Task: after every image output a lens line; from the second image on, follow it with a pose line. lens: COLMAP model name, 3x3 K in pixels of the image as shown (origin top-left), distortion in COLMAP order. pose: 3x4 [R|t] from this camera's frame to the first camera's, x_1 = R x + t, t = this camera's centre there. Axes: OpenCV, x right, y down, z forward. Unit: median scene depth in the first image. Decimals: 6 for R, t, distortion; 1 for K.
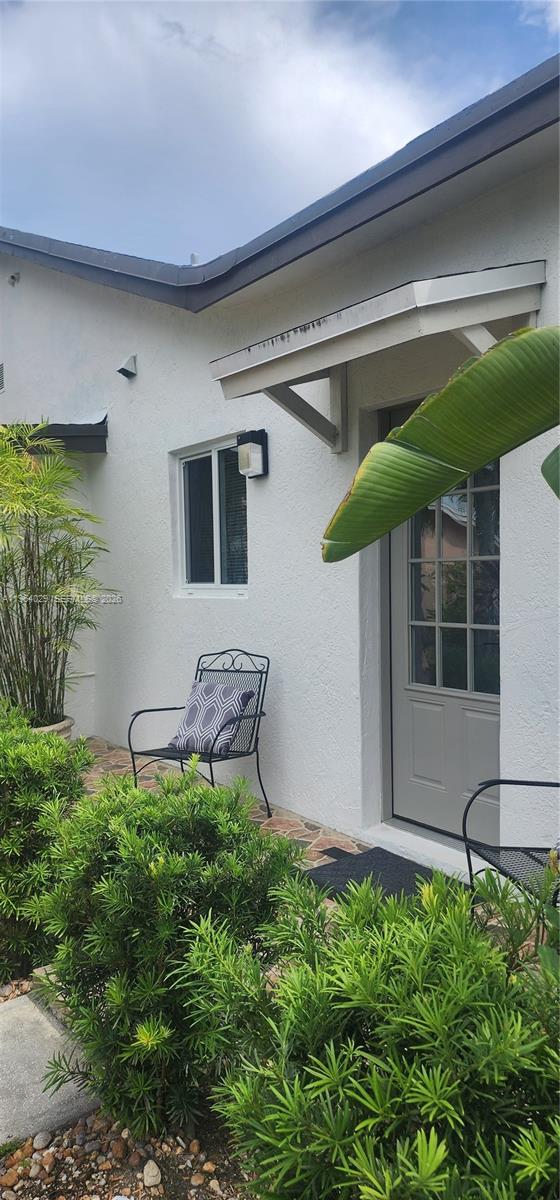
lens RADIAL K [[772.3, 0, 286.8], [0, 772.3, 624.5], [0, 0, 1]] dist [0.004777, 0.000553]
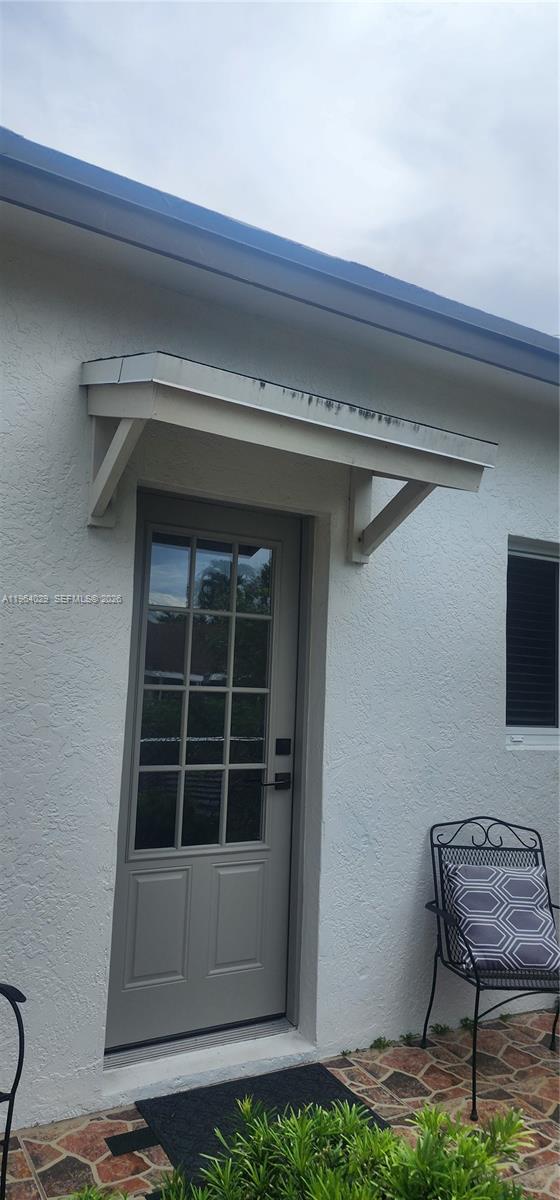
lens RADIAL K [[772.3, 0, 286.8], [0, 772.3, 624.5], [0, 0, 1]] dist [0.004777, 0.000553]
pose [[0.133489, 0.115093, 0.984345, -0.758788], [0.030755, 0.992274, -0.120191, -0.061632], [-0.990573, 0.046318, 0.128918, 0.967762]]
